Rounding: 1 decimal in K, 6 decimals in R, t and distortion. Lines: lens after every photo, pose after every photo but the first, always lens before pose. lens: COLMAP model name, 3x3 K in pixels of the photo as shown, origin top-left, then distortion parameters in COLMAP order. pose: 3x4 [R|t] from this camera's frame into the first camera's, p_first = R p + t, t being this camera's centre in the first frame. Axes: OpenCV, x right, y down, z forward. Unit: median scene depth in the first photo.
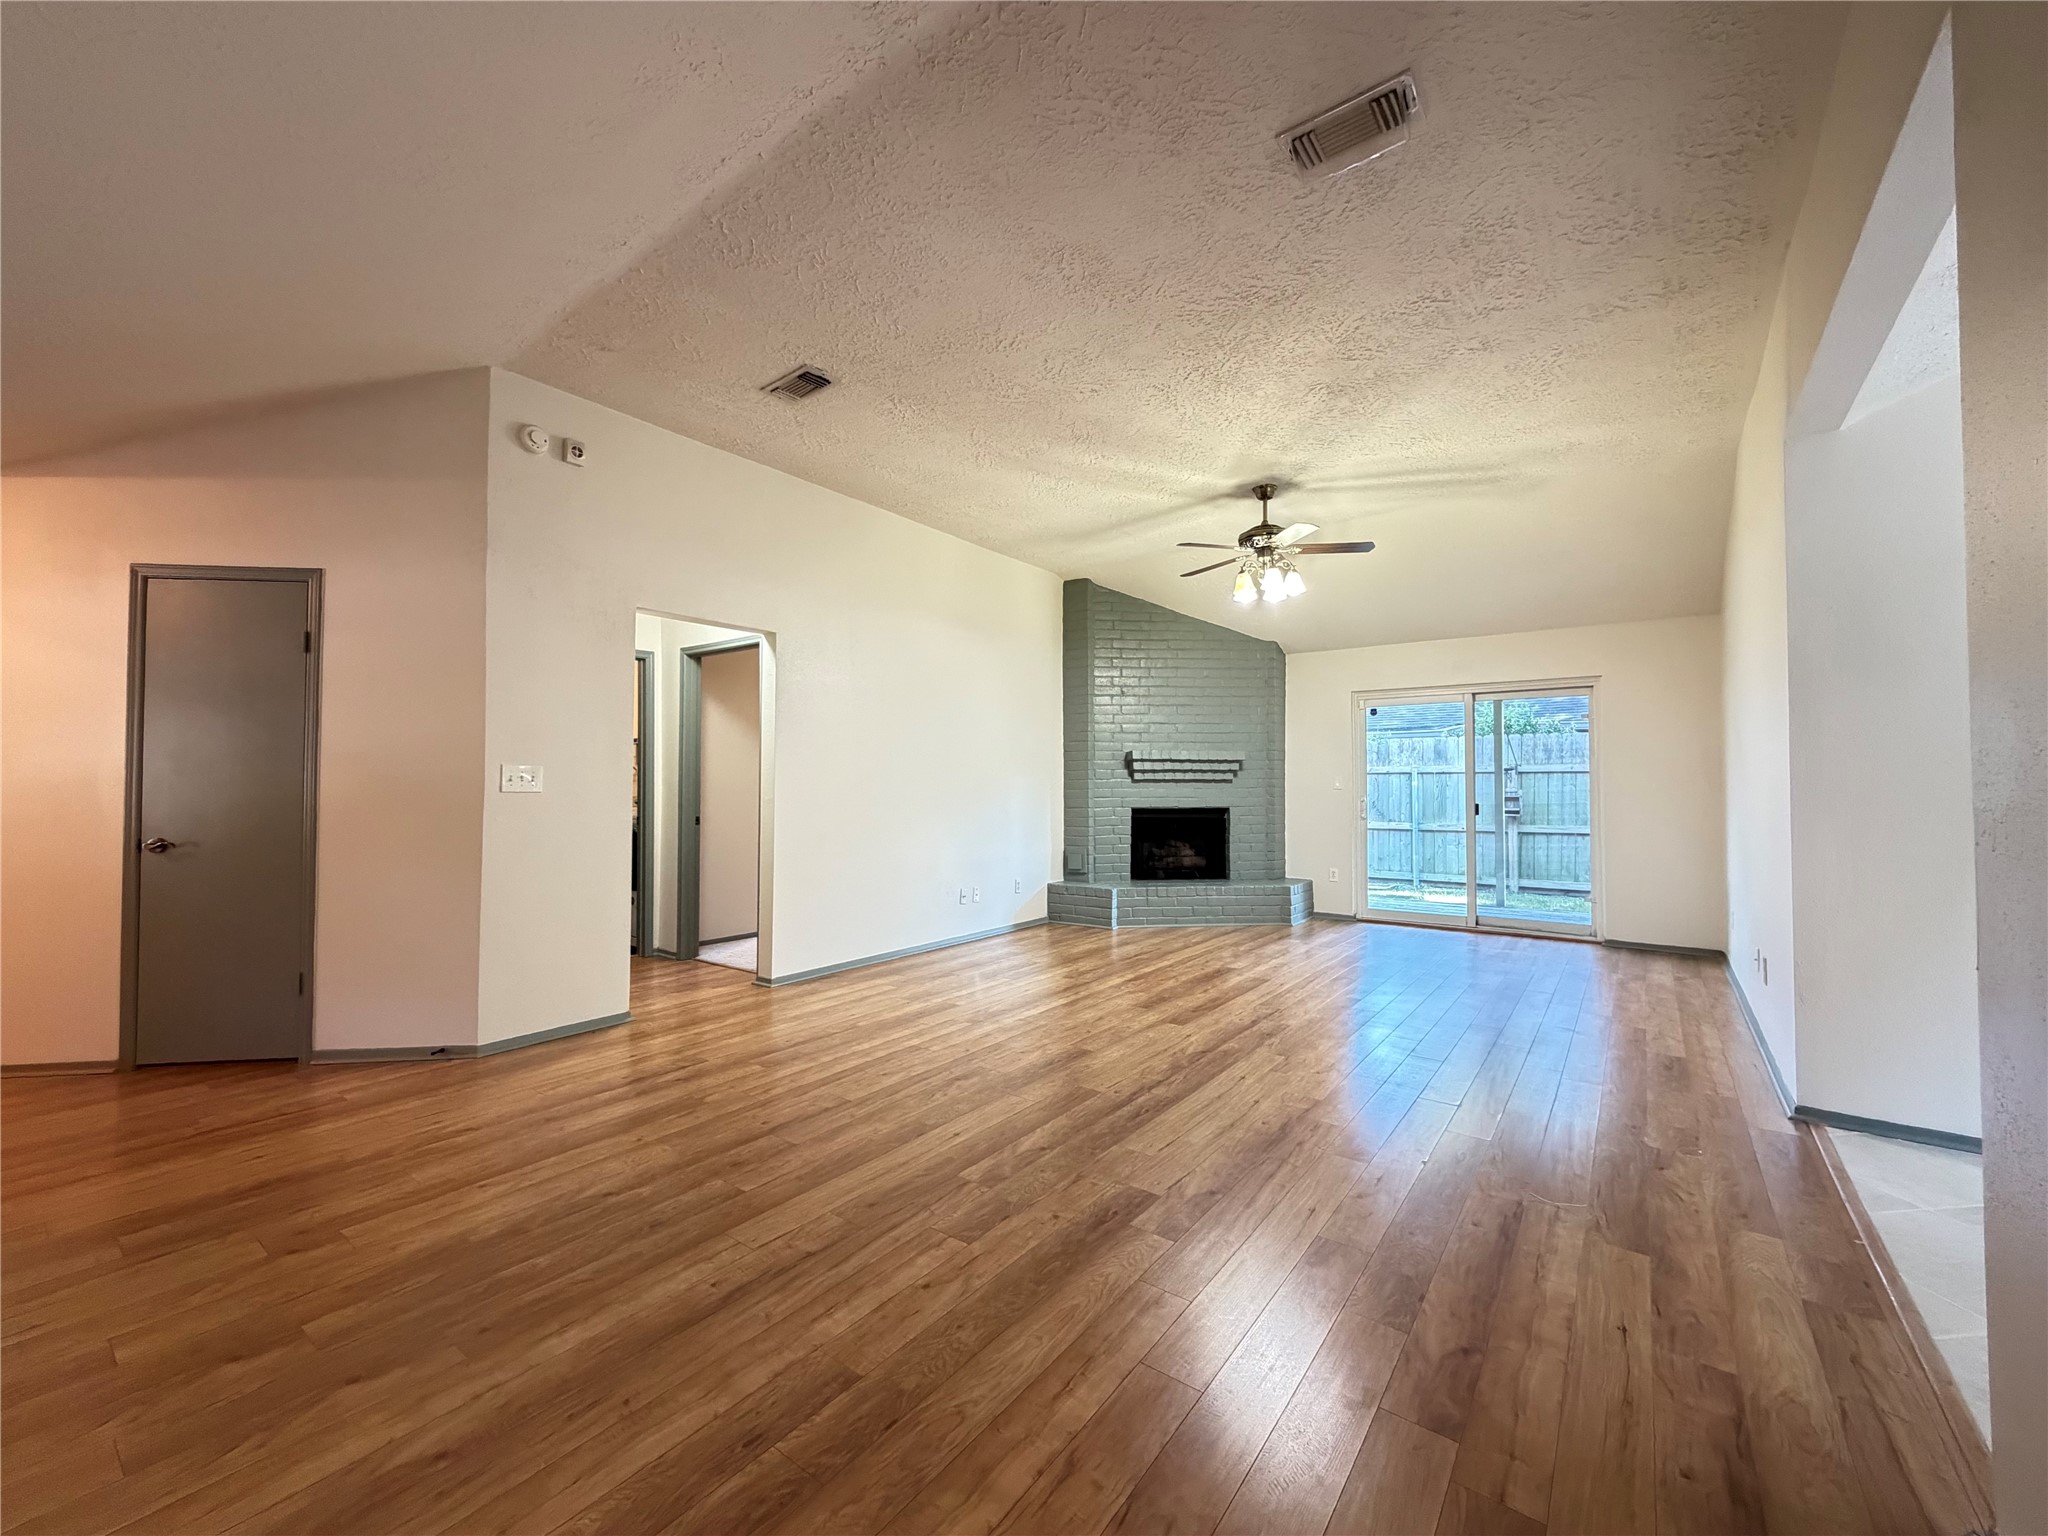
lens RADIAL K [[817.0, 0, 1016.4], [0, 817.0, 769.7], [0, 0, 1]] dist [0.000323, -0.000389]
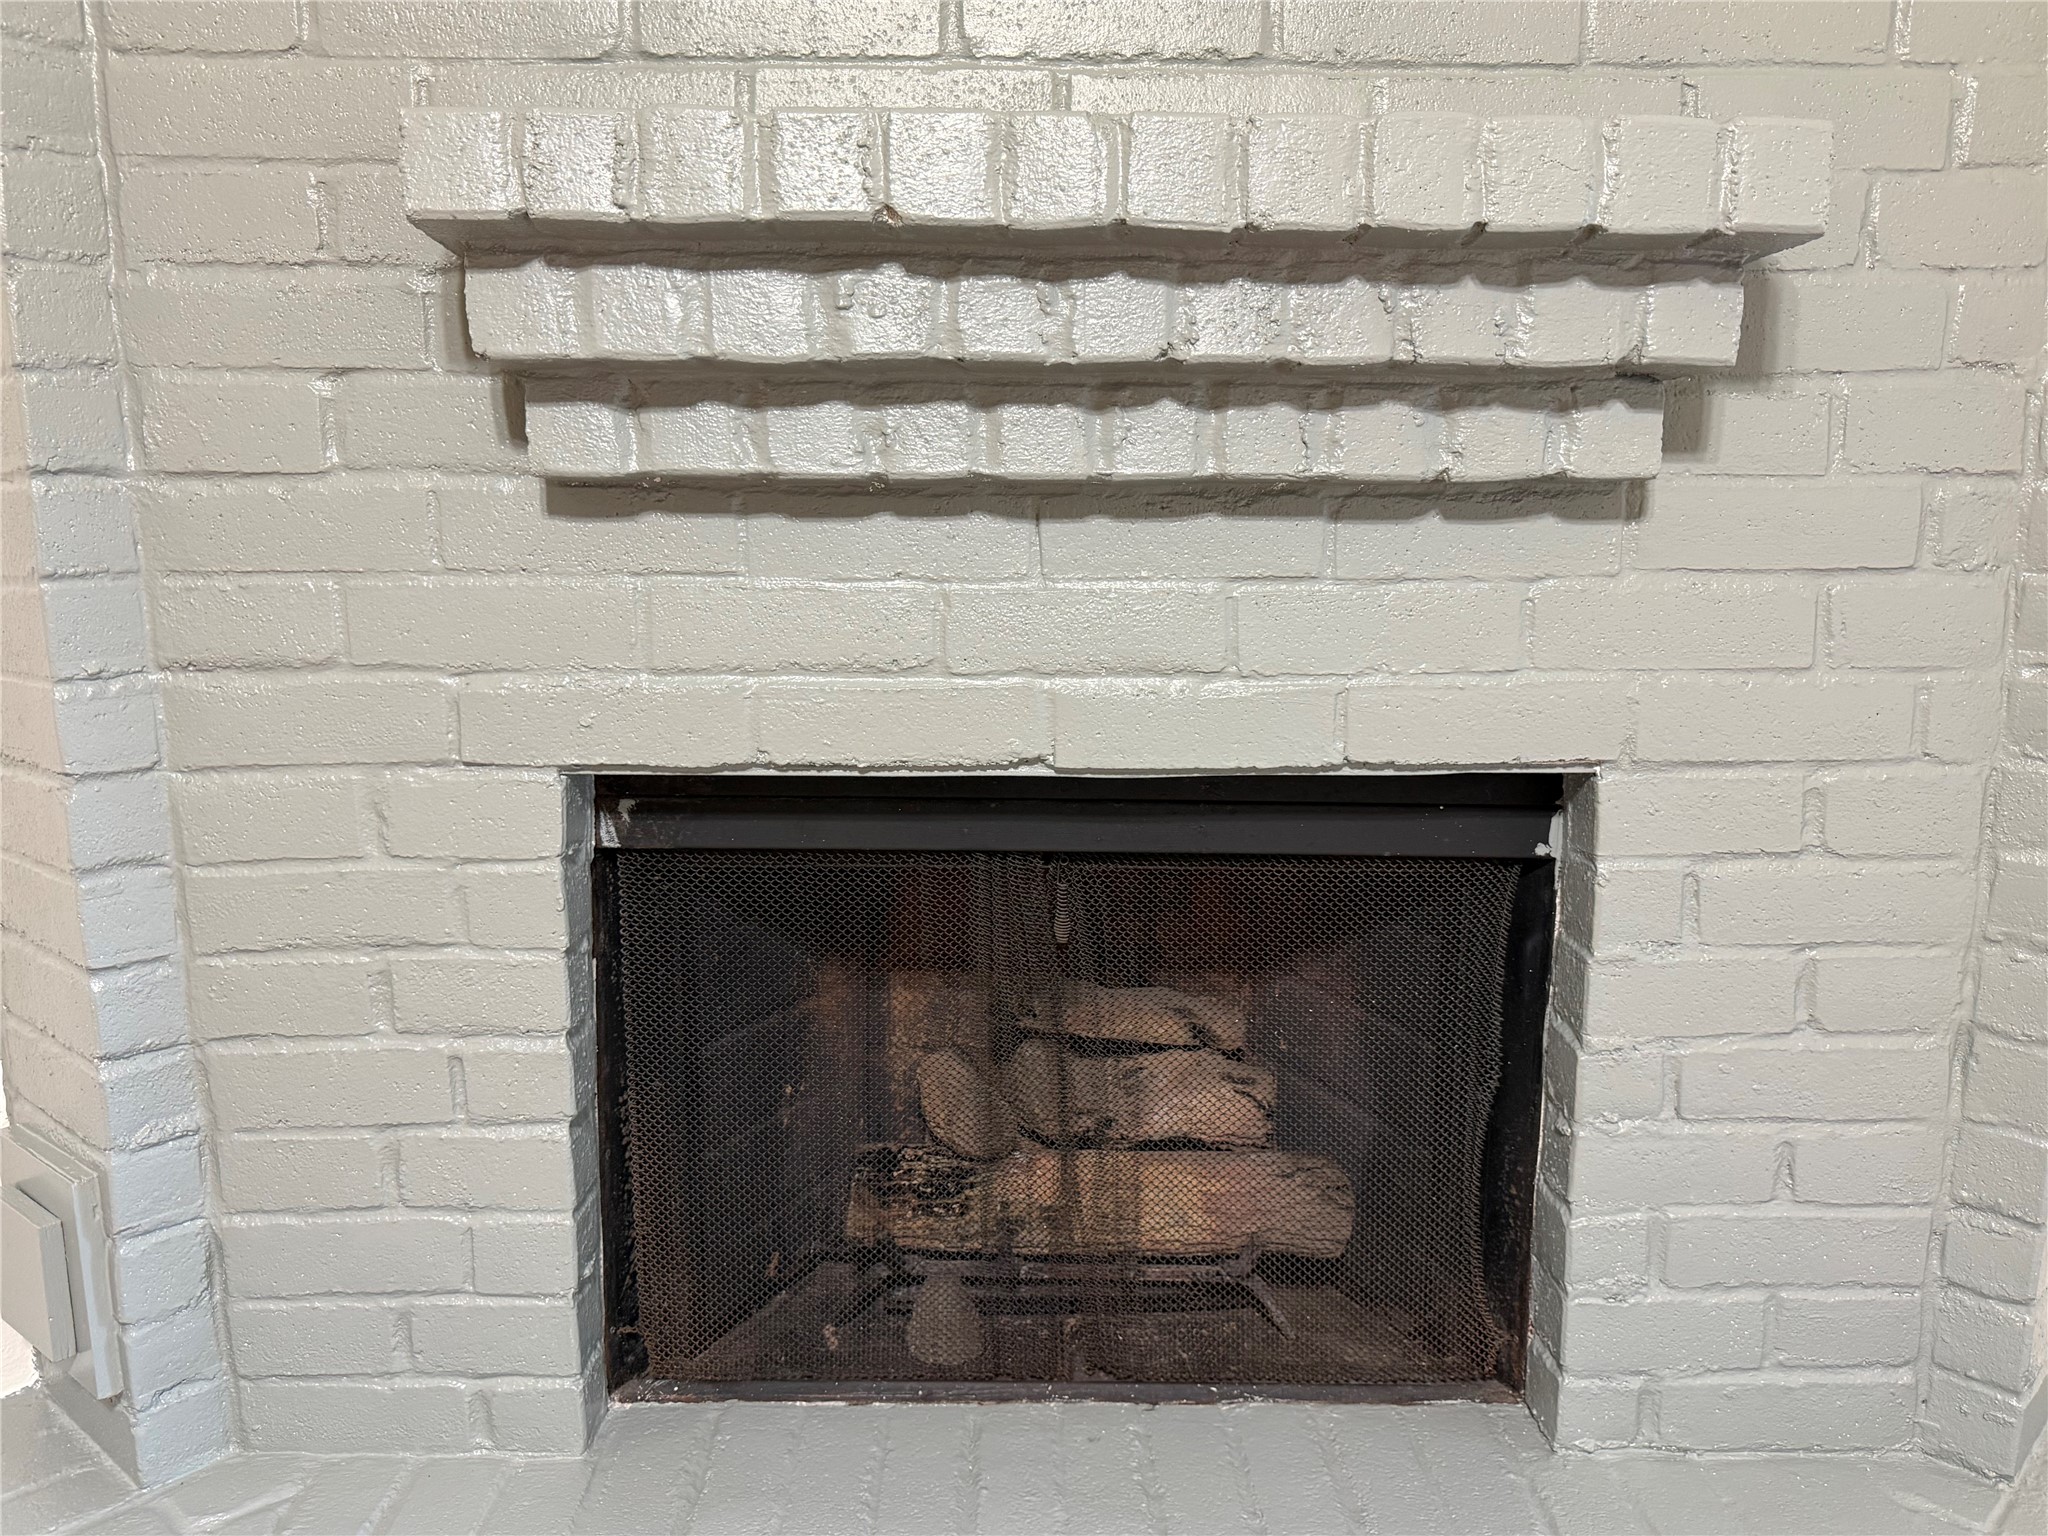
lens RADIAL K [[1460.8, 0, 1024.0], [0, 1460.8, 768.0], [0, 0, 1]] dist [0.033412, -0.000103]
pose [[0.993824, 0.018596, -0.109402, 0.299073], [0.002513, 0.981836, 0.189715, 0.017684], [0.110943, -0.188818, 0.975725, 1.155335]]
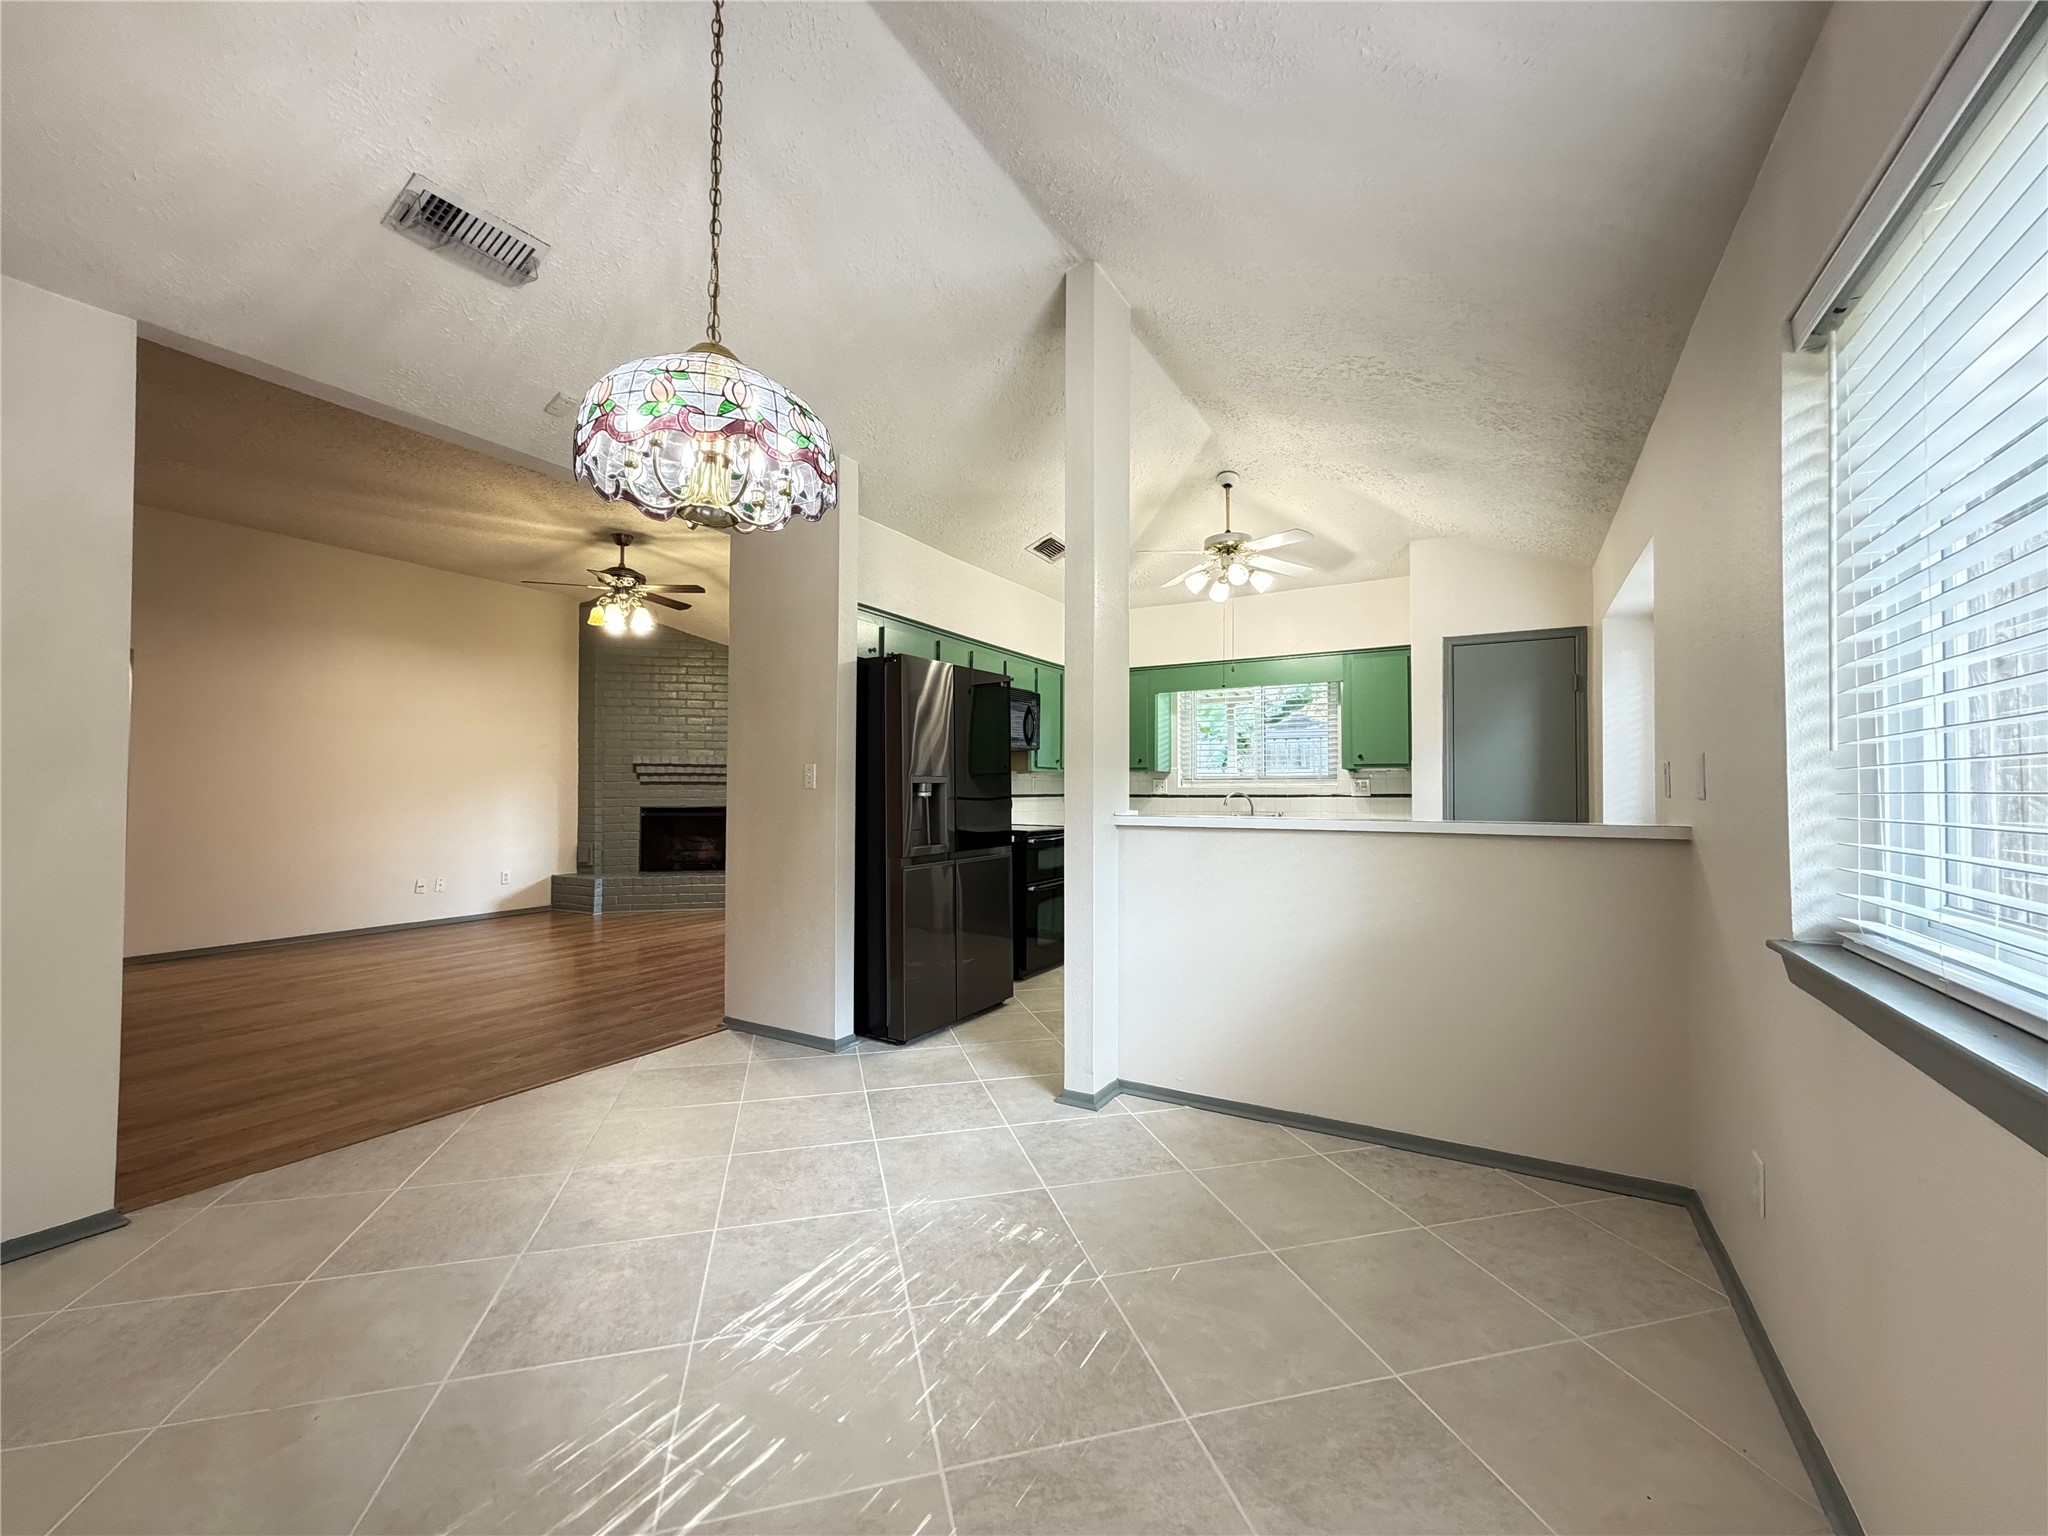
lens RADIAL K [[817.0, 0, 1016.4], [0, 817.0, 769.7], [0, 0, 1]] dist [0.000323, -0.000389]
pose [[0.992098, 0.004743, 0.125377, 0.709857], [-0.004005, 0.999973, -0.006133, 0.000164], [-0.125403, 0.005583, 0.992090, -0.243602]]
